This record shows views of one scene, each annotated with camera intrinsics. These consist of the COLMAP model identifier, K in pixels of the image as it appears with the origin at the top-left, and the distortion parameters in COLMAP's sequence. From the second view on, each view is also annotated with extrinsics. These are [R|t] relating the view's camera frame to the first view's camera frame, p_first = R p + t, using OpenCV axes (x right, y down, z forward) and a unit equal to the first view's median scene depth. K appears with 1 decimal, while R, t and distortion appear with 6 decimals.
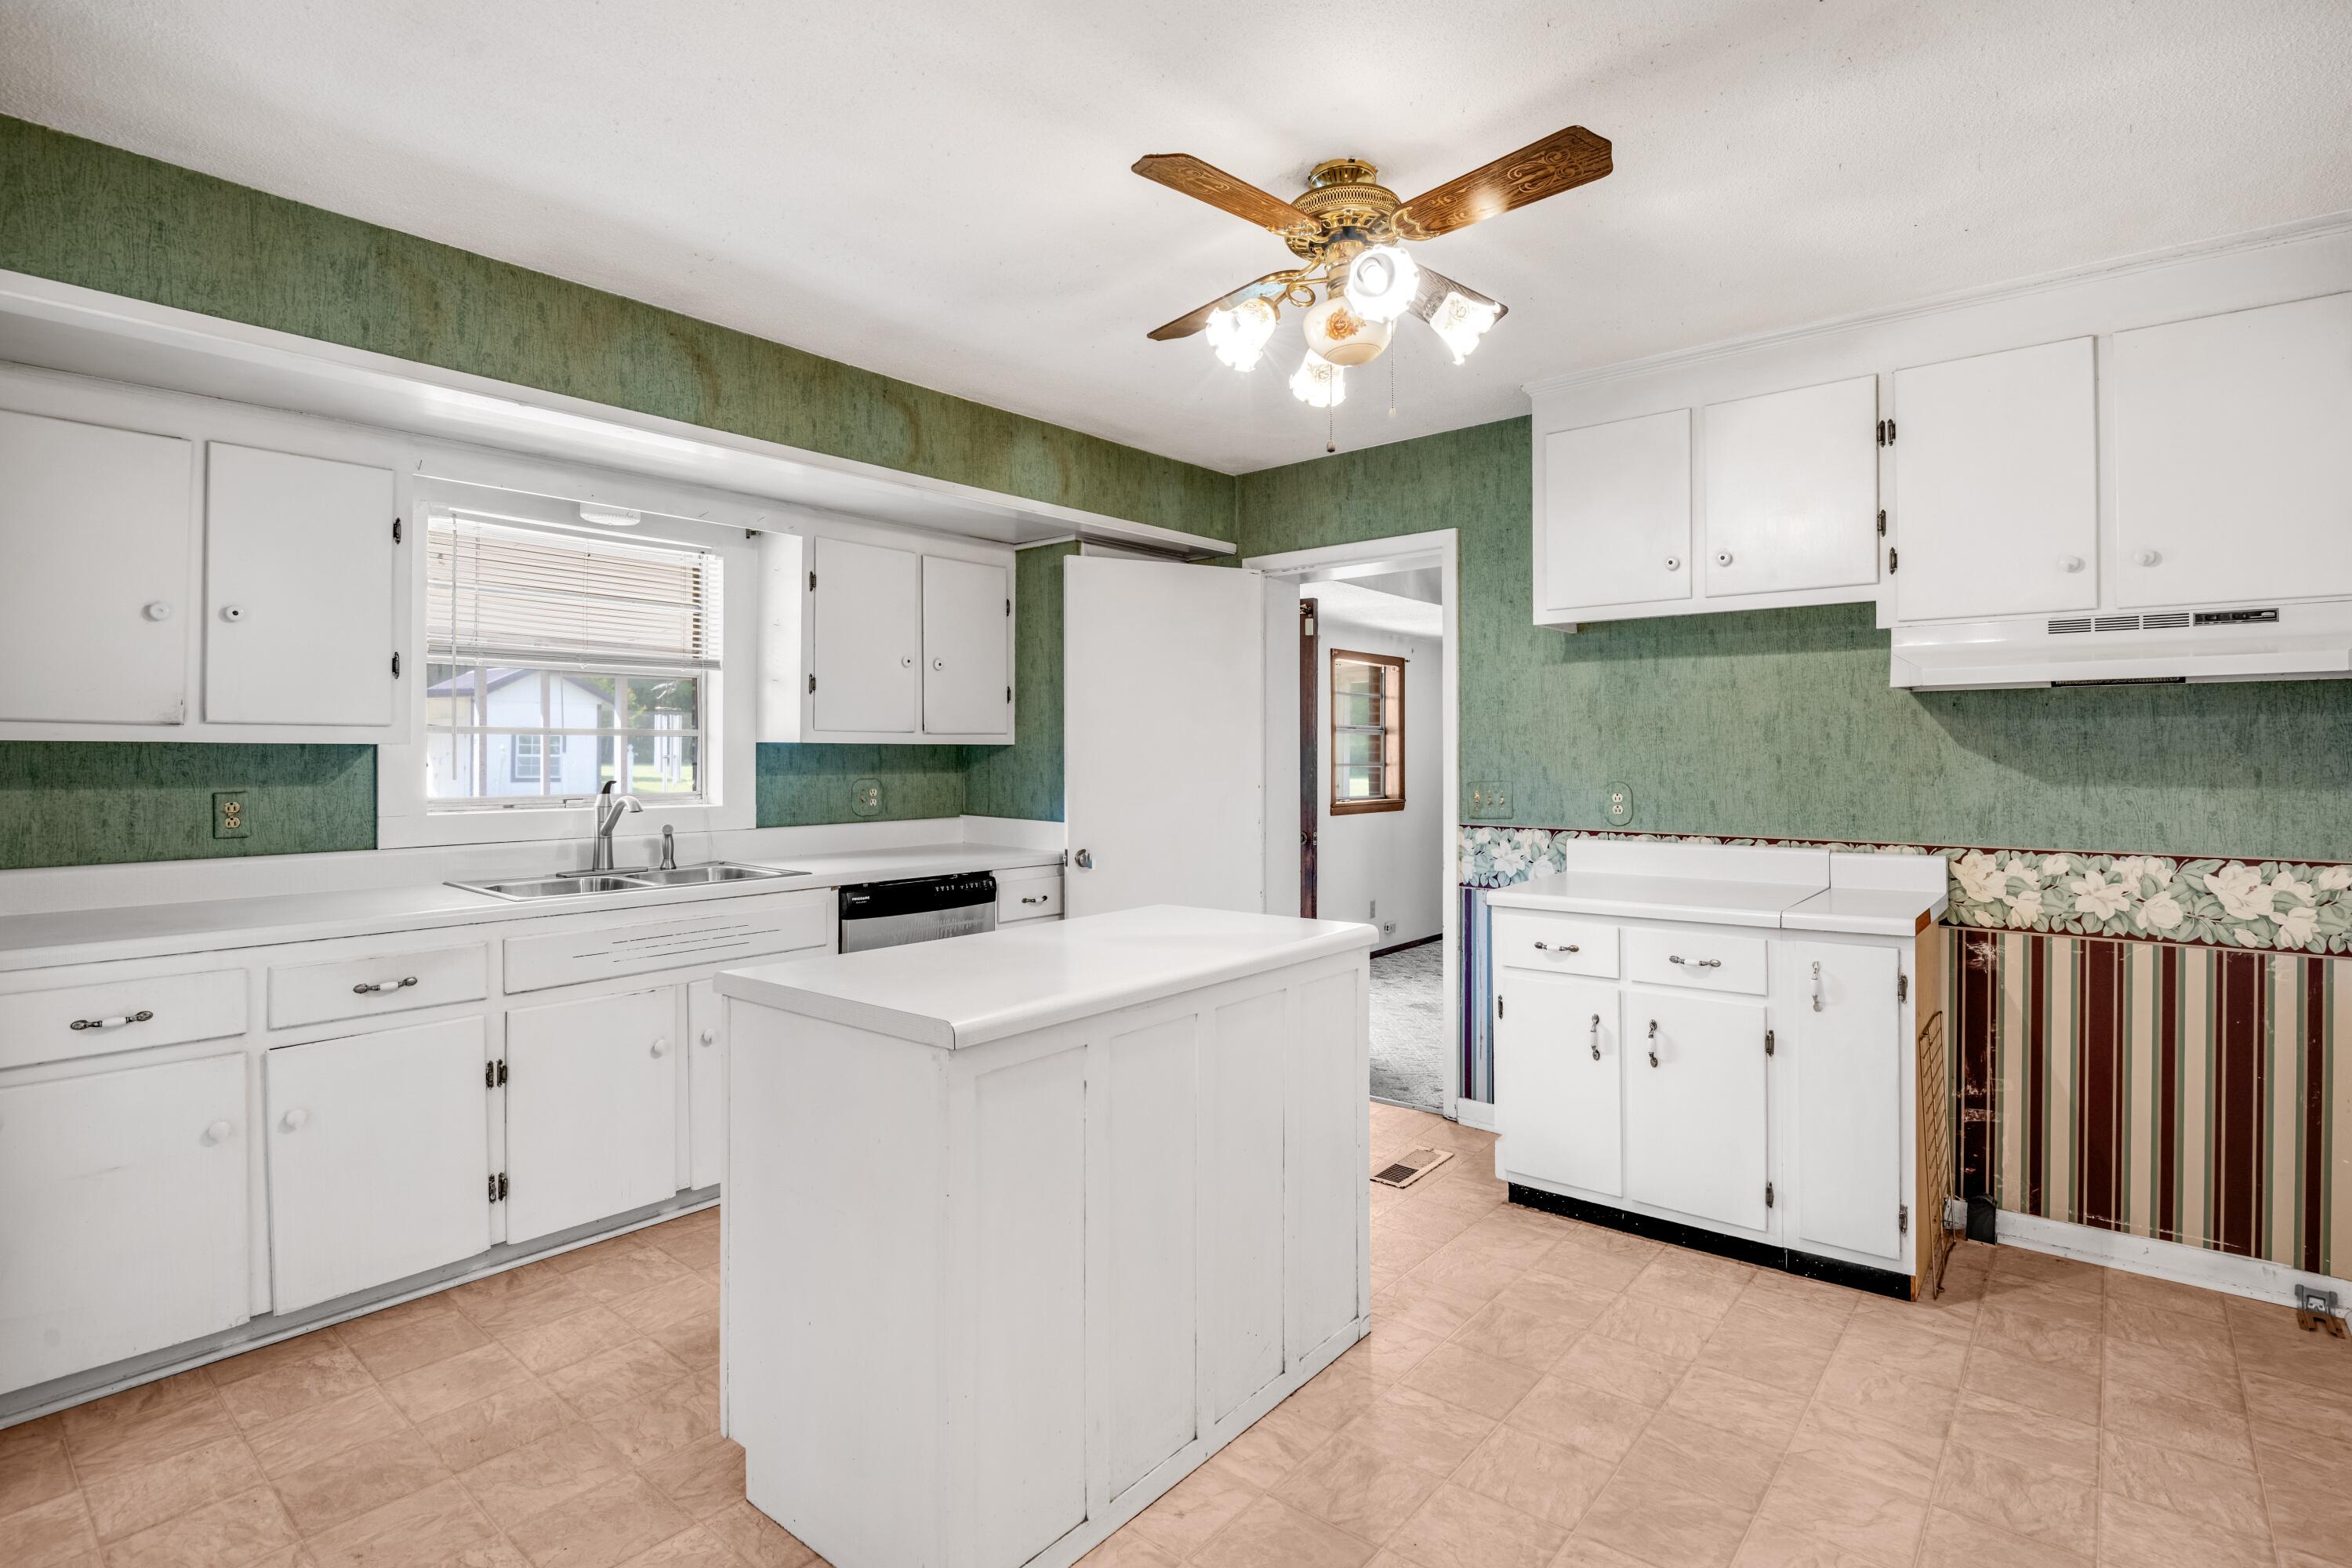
lens RADIAL K [[1170.4, 0, 1205.6], [0, 1170.4, 785.6], [0, 0, 1]] dist [0.000200, -0.010396]
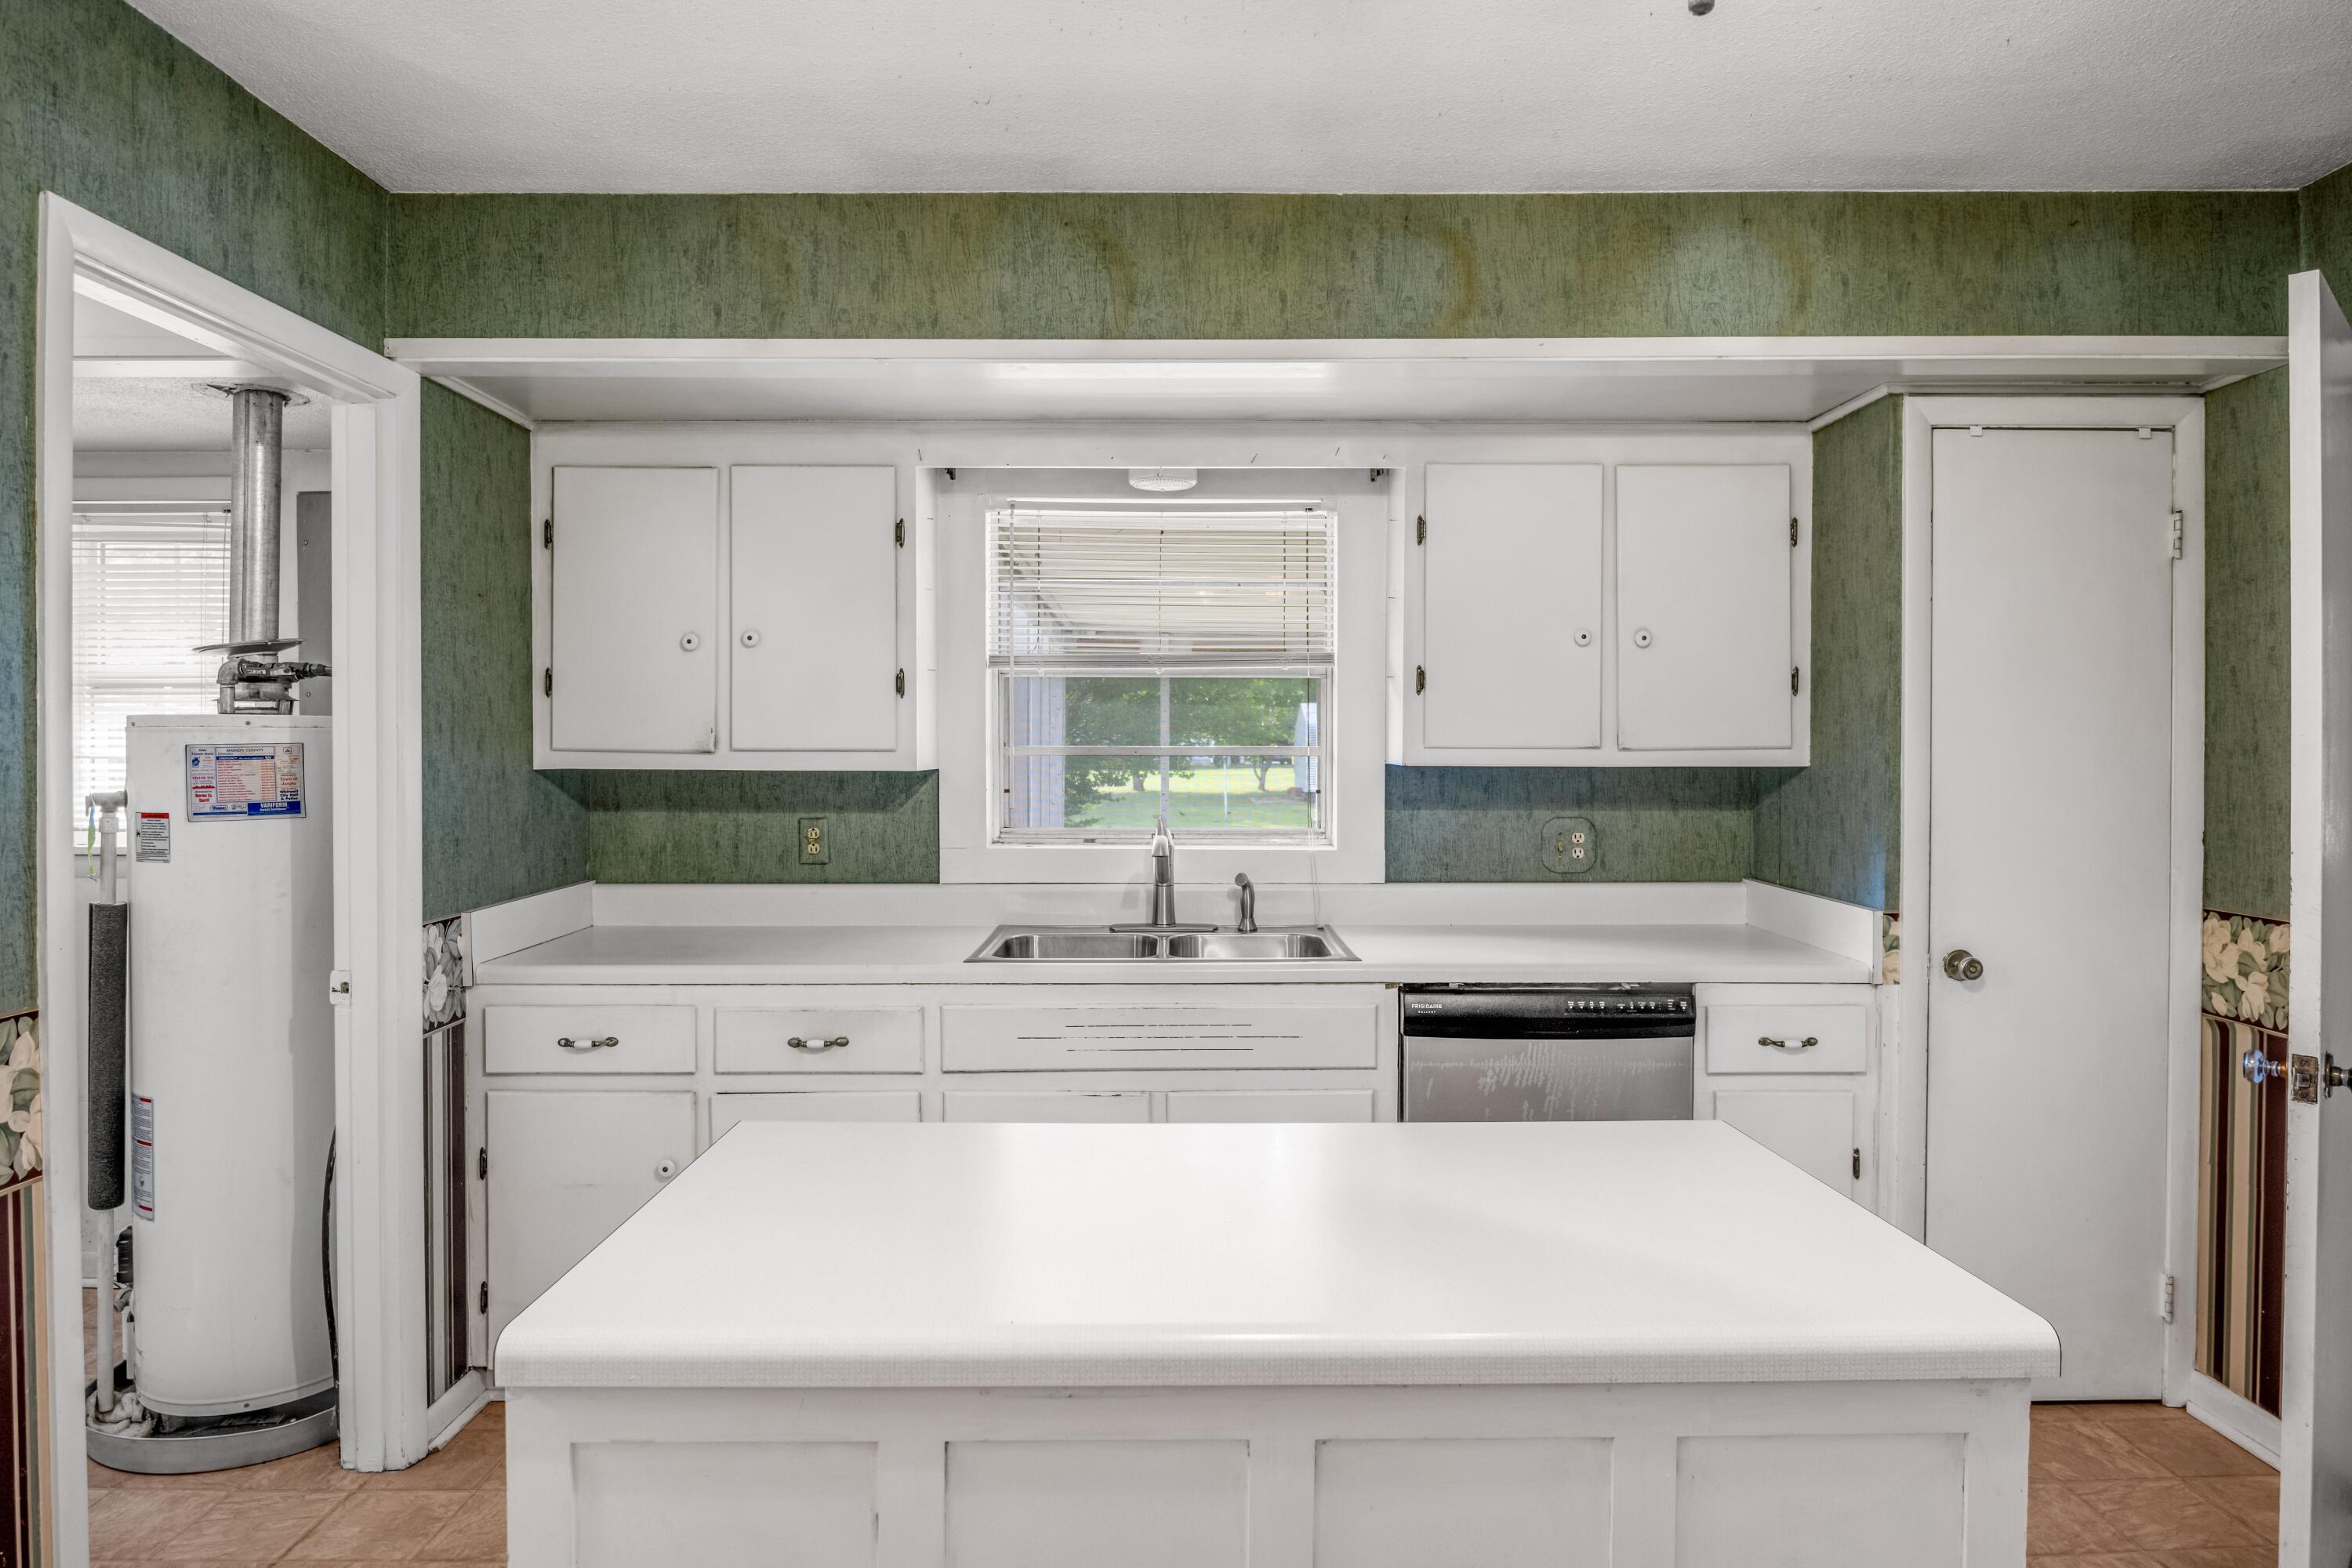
lens RADIAL K [[1414.9, 0, 1176.0], [0, 1414.9, 784.0], [0, 0, 1]] dist [0.017969, -0.043724]
pose [[0.626536, 0.017685, -0.779192, 0.264551], [-0.021216, 0.999759, 0.005632, -0.033106], [0.779104, 0.013002, 0.626760, 0.443163]]
